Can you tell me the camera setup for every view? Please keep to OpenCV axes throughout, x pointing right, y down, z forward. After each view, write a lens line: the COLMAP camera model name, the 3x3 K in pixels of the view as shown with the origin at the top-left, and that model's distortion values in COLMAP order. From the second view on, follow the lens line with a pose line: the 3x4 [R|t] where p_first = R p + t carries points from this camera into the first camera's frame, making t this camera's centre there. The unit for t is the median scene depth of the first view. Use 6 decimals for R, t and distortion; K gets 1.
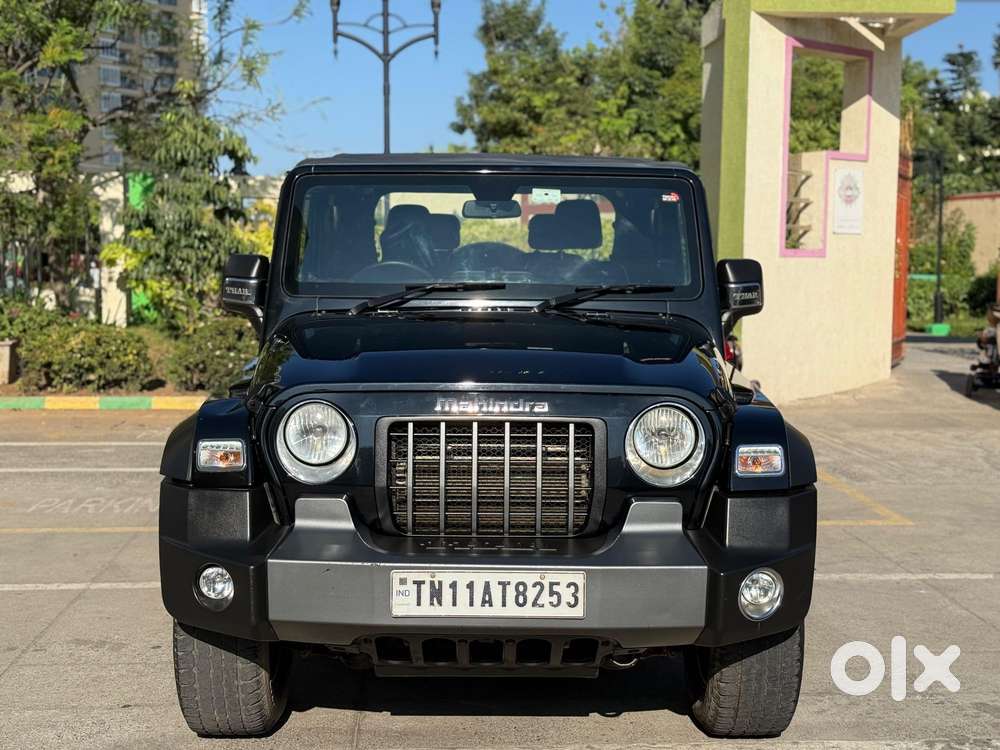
lens RADIAL K [[1337.3, 0, 506.4], [0, 1337.3, 376.0], [0, 0, 1]] dist [0.172692, -0.319628]
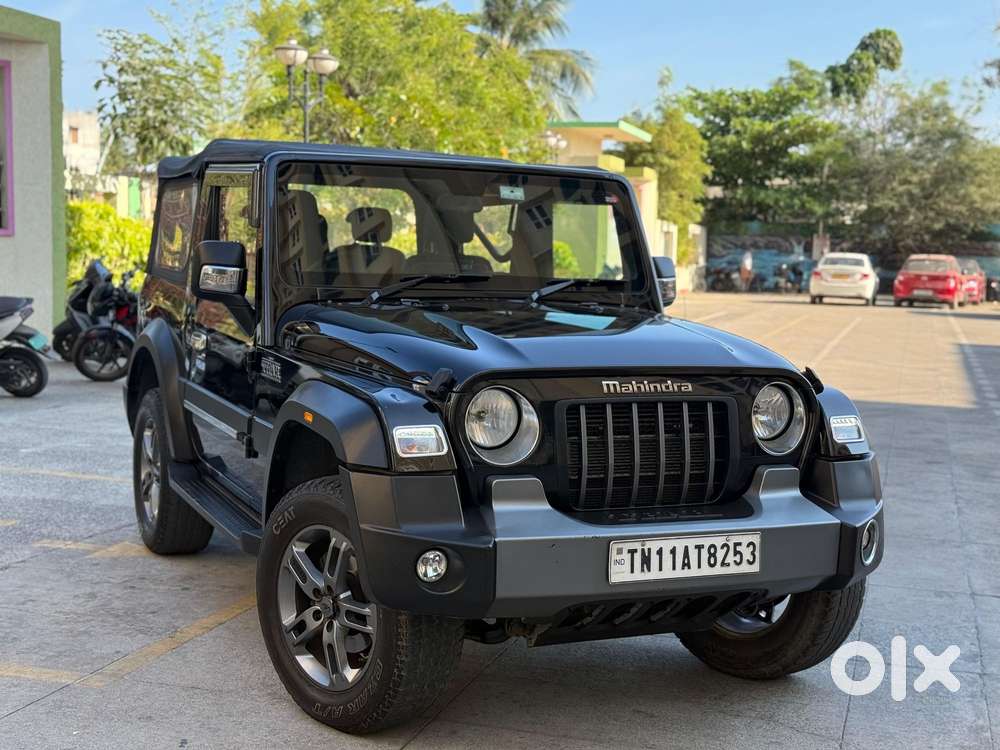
lens RADIAL K [[1337.3, 0, 506.4], [0, 1337.3, 376.0], [0, 0, 1]] dist [0.172692, -0.319628]
pose [[0.907923, -0.016149, 0.418826, -0.421838], [0.014036, 0.999868, 0.008125, 0.001190], [-0.418902, -0.001499, 0.908030, 0.039184]]
